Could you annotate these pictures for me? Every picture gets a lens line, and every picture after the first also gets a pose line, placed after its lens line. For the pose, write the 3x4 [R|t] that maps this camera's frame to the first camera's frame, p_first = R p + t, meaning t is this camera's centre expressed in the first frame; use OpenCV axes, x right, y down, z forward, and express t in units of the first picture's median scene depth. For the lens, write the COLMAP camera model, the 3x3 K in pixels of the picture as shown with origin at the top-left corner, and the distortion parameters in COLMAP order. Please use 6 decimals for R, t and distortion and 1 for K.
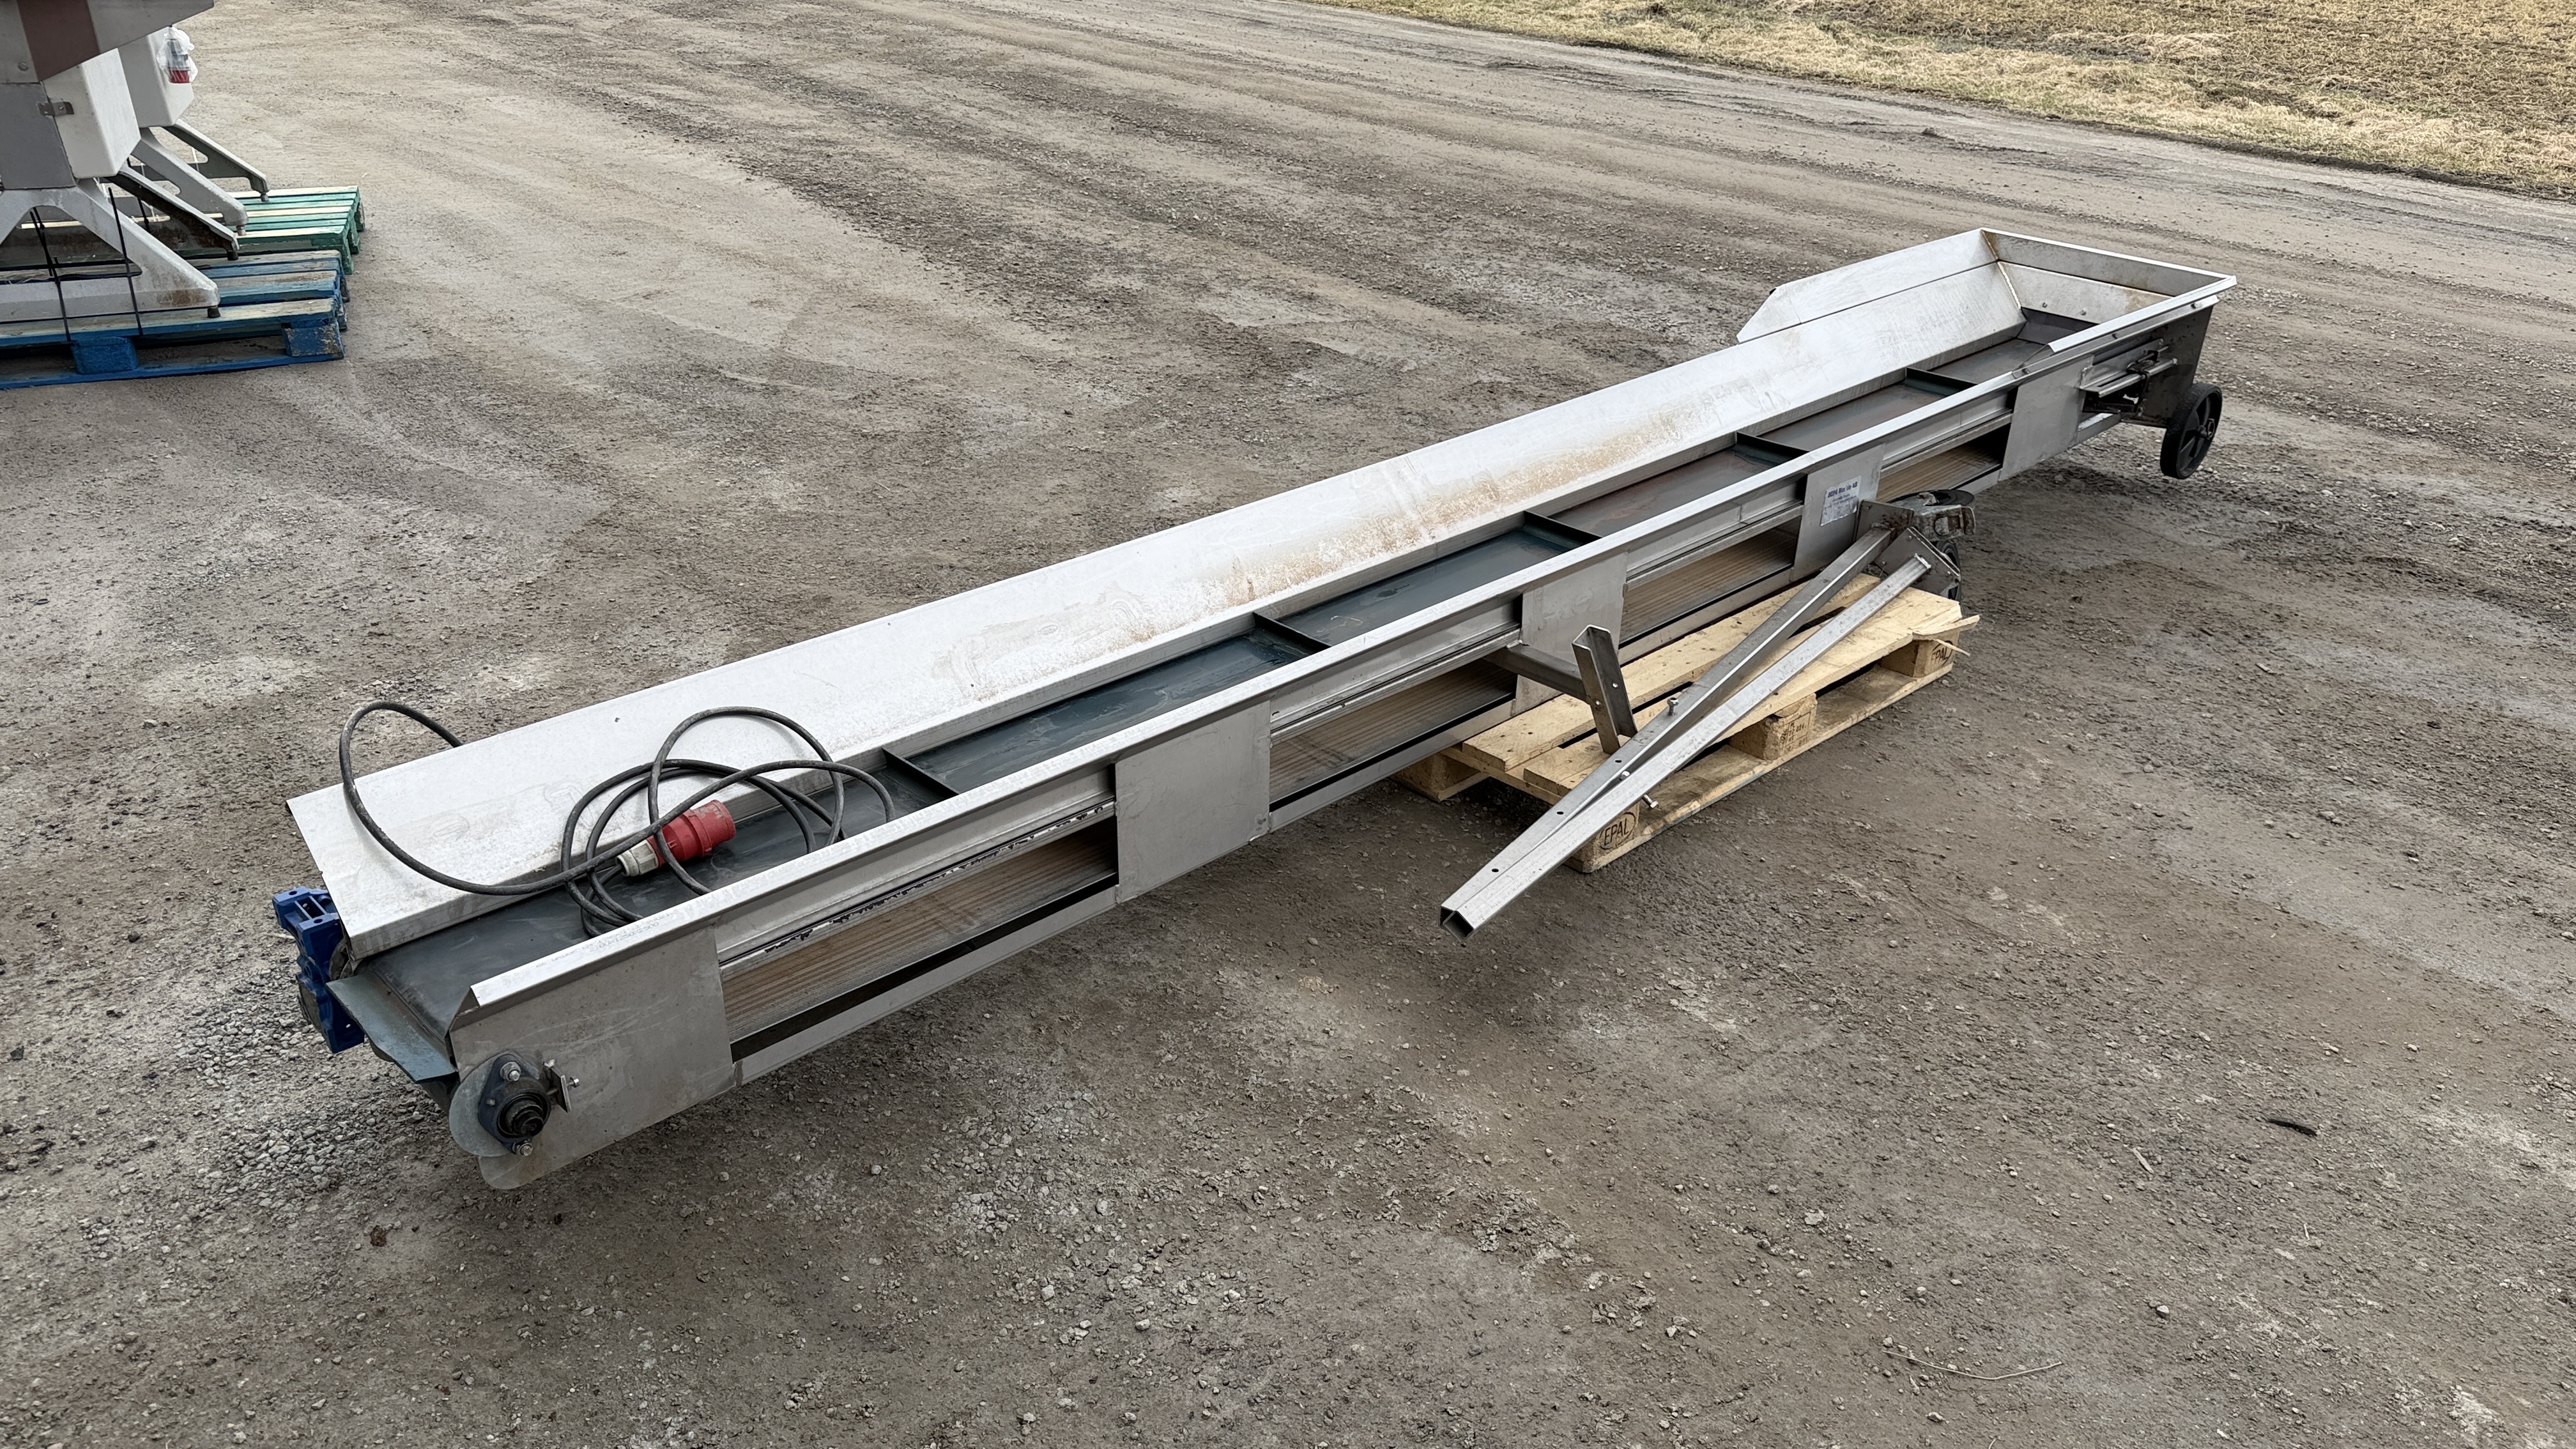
lens RADIAL K [[1800.6, 0, 1284.5], [0, 1800.6, 736.0], [0, 0, 1]] dist [0.123109, -0.196294]
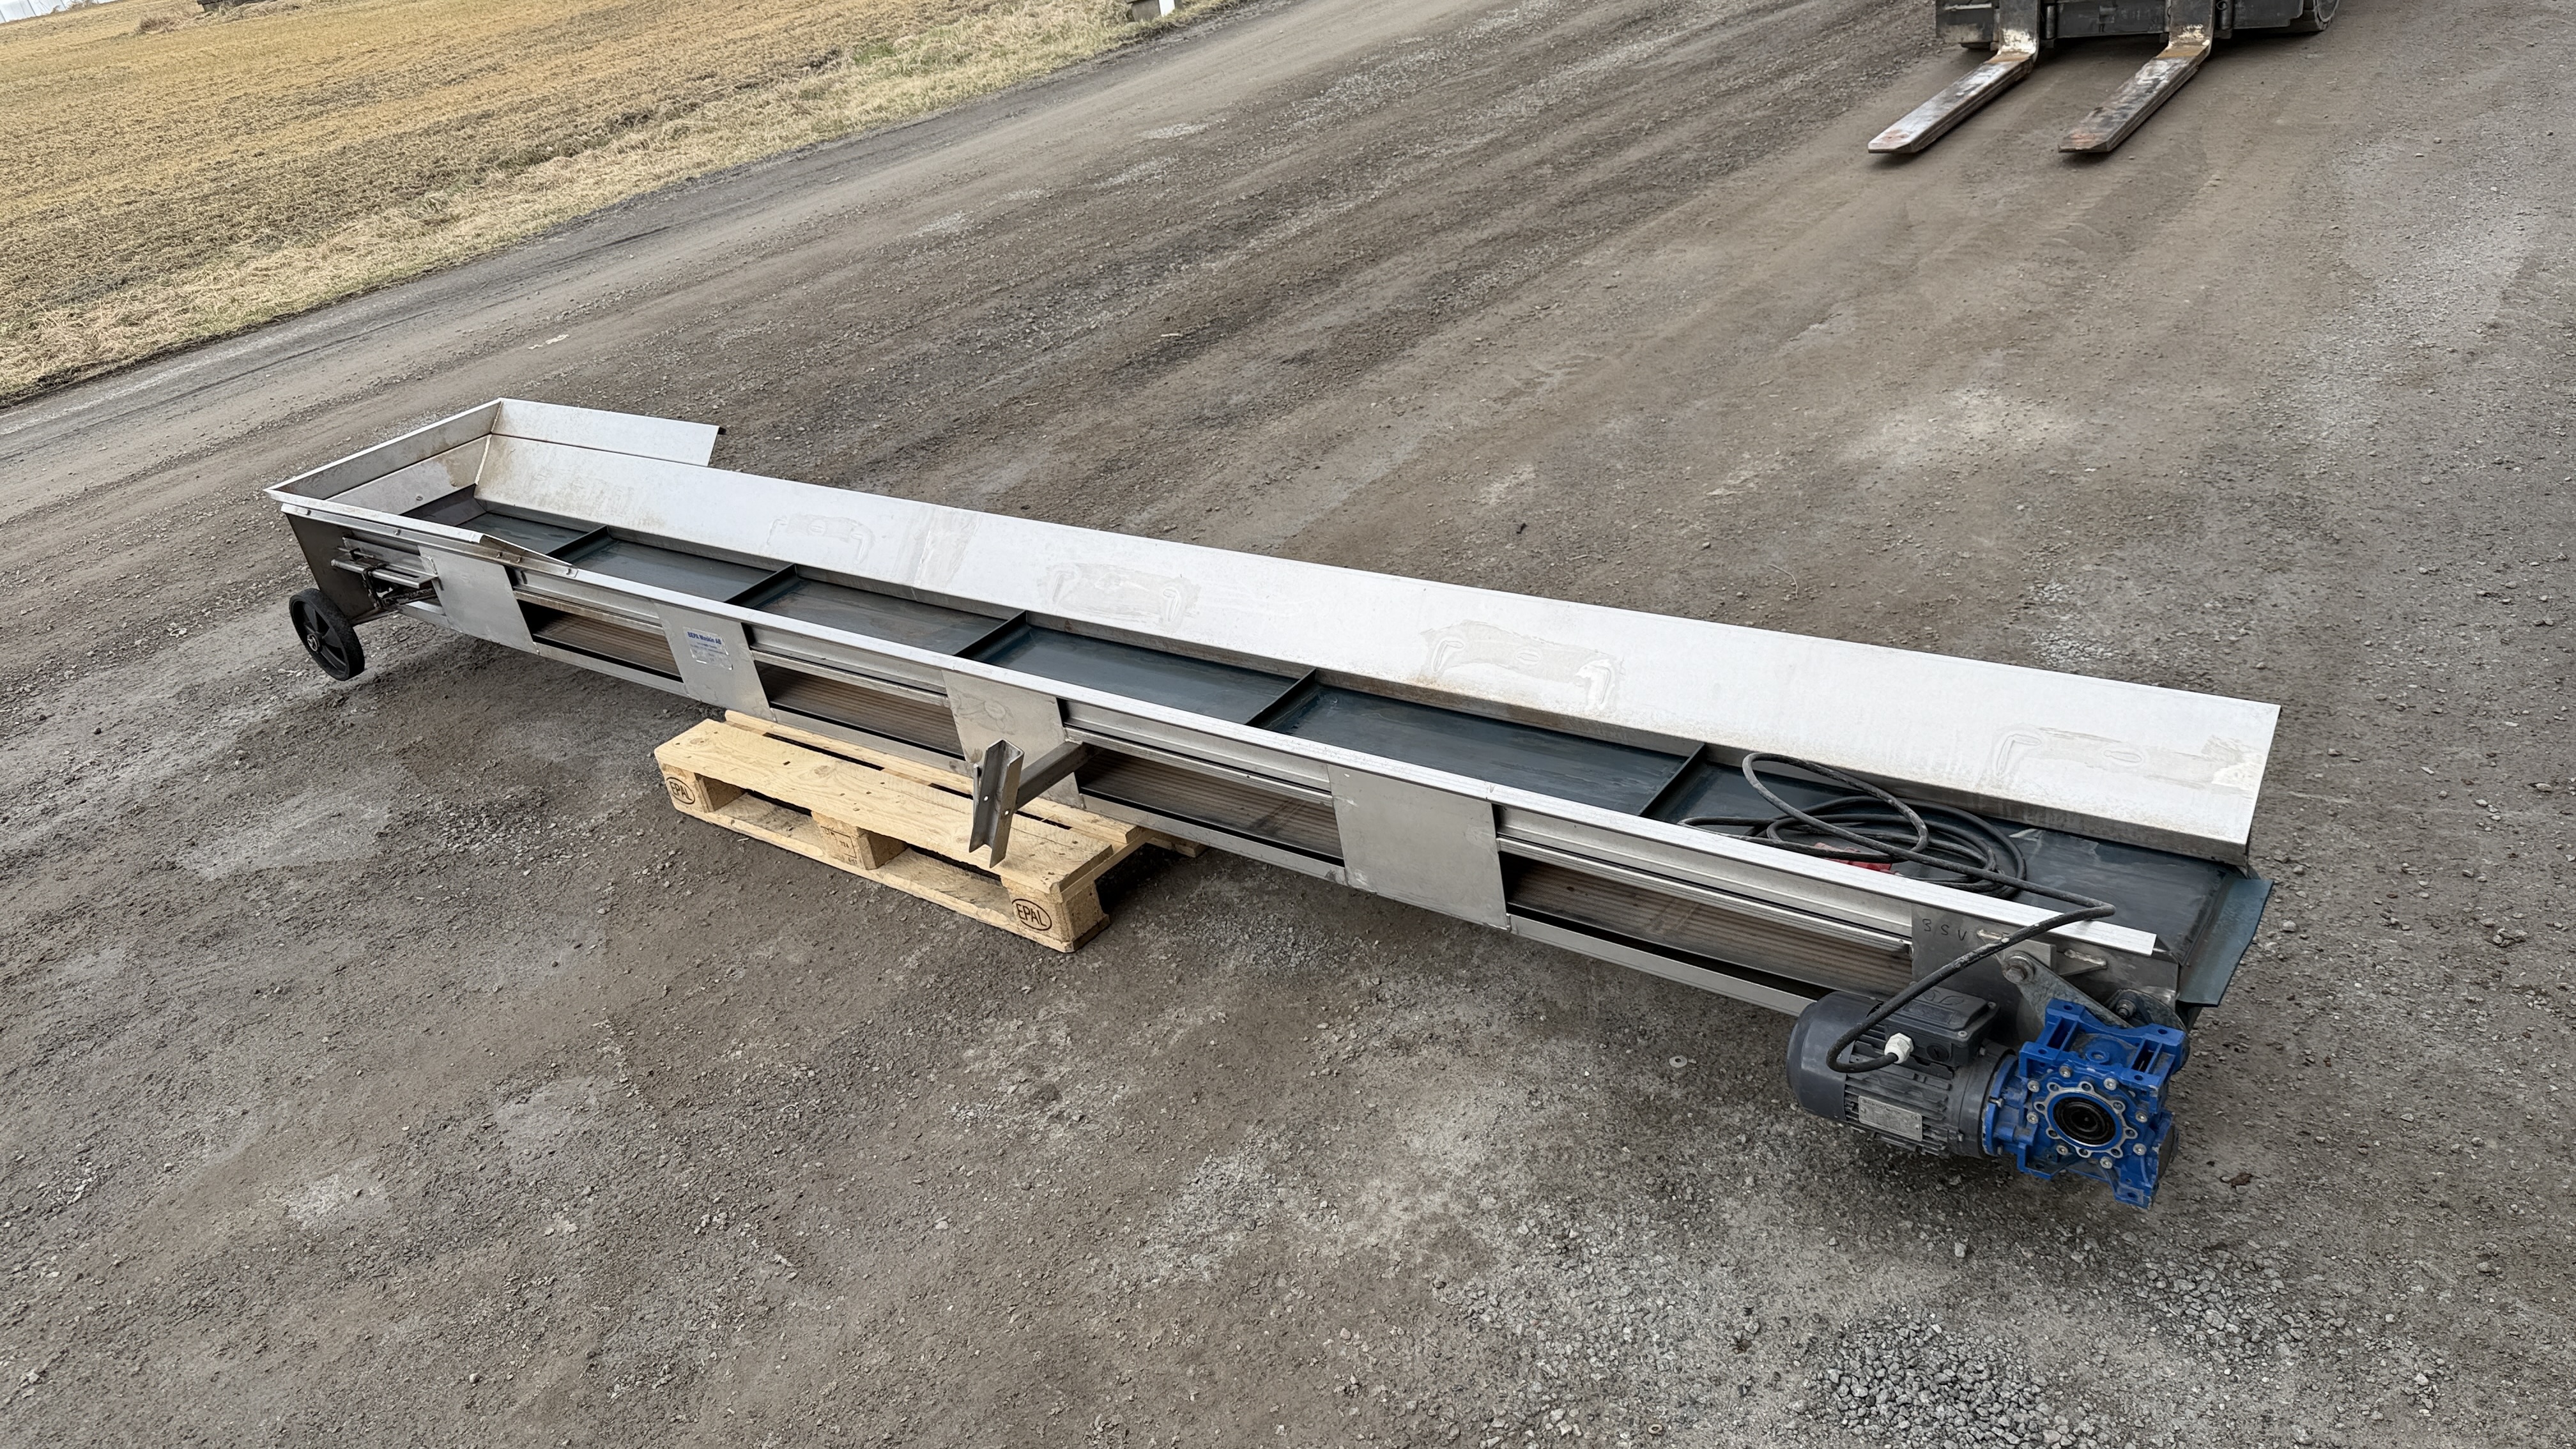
lens RADIAL K [[1756.5, 0, 1215.8], [0, 1756.5, 773.1], [0, 0, 1]] dist [0.107137, -0.164498]
pose [[-0.115776, -0.491251, 0.863289, -0.670935], [0.596827, 0.660335, 0.455801, -0.387140], [-0.793973, 0.568005, 0.216742, 0.629383]]
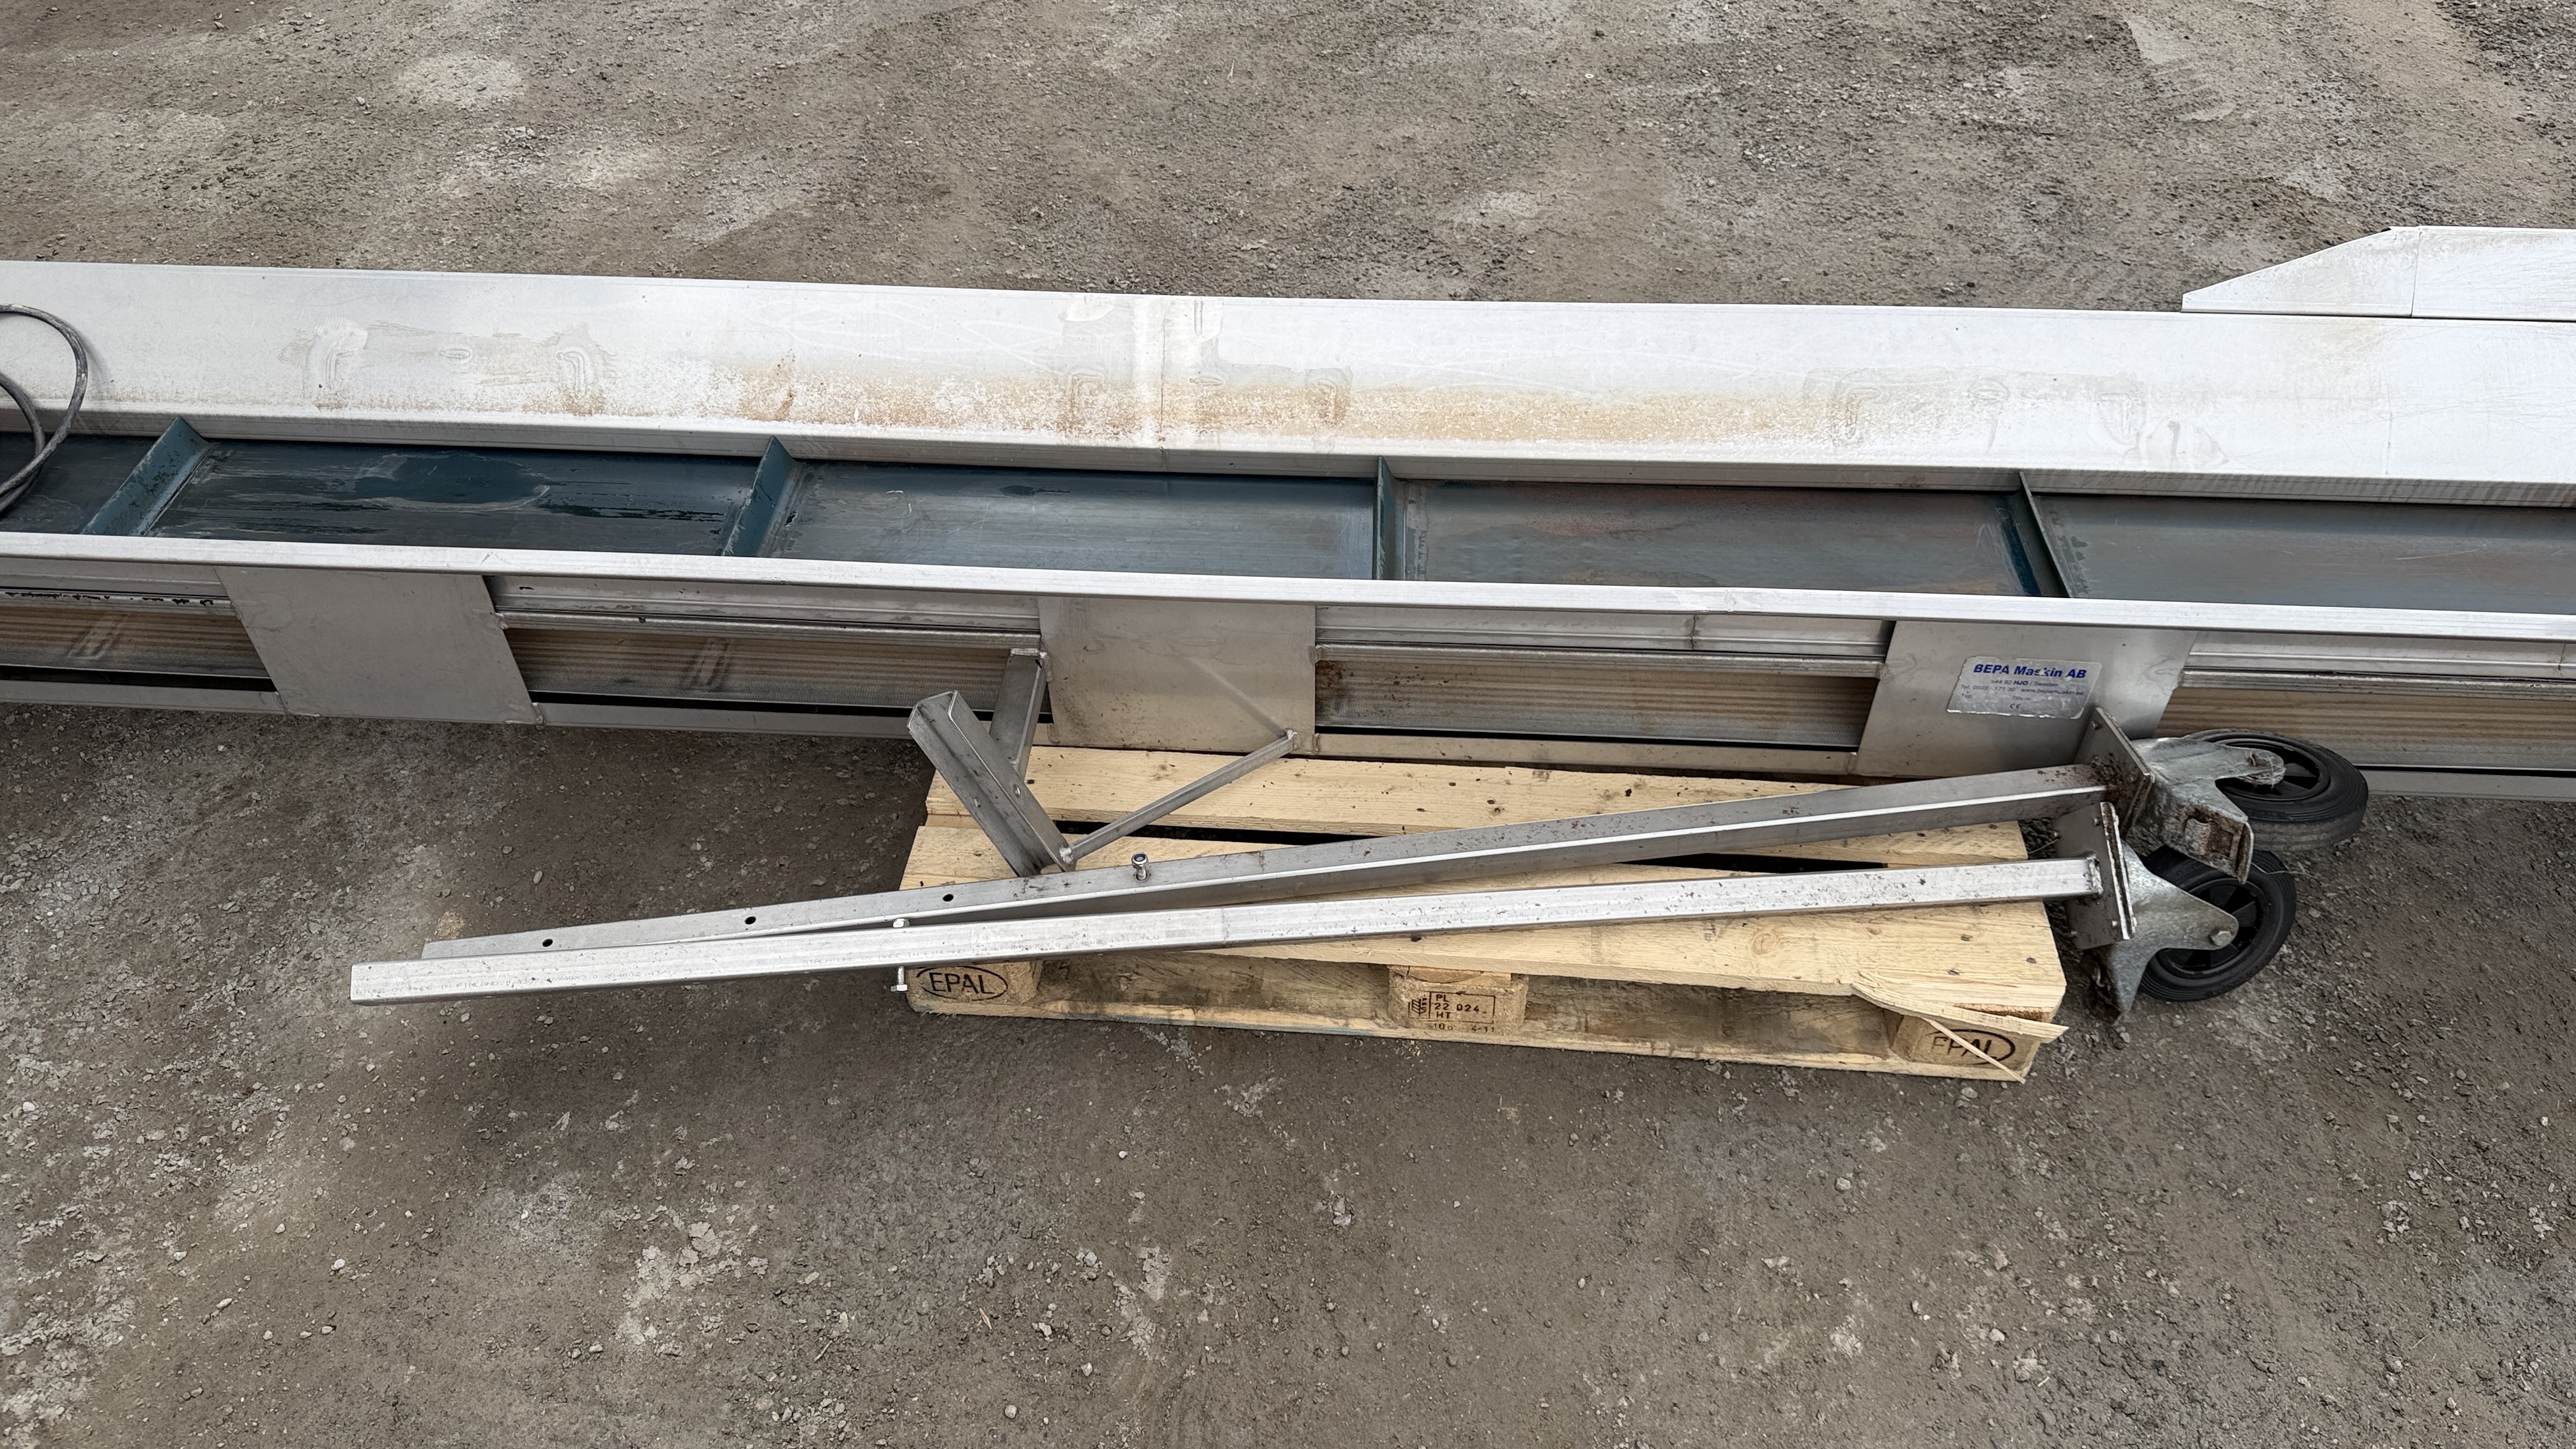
lens RADIAL K [[1800.6, 0, 1284.5], [0, 1800.6, 736.0], [0, 0, 1]] dist [0.123109, -0.196294]
pose [[0.659371, 0.506339, -0.555744, 0.450195], [-0.319684, 0.857872, 0.402315, -0.251644], [0.680465, -0.087612, 0.727525, 0.475782]]
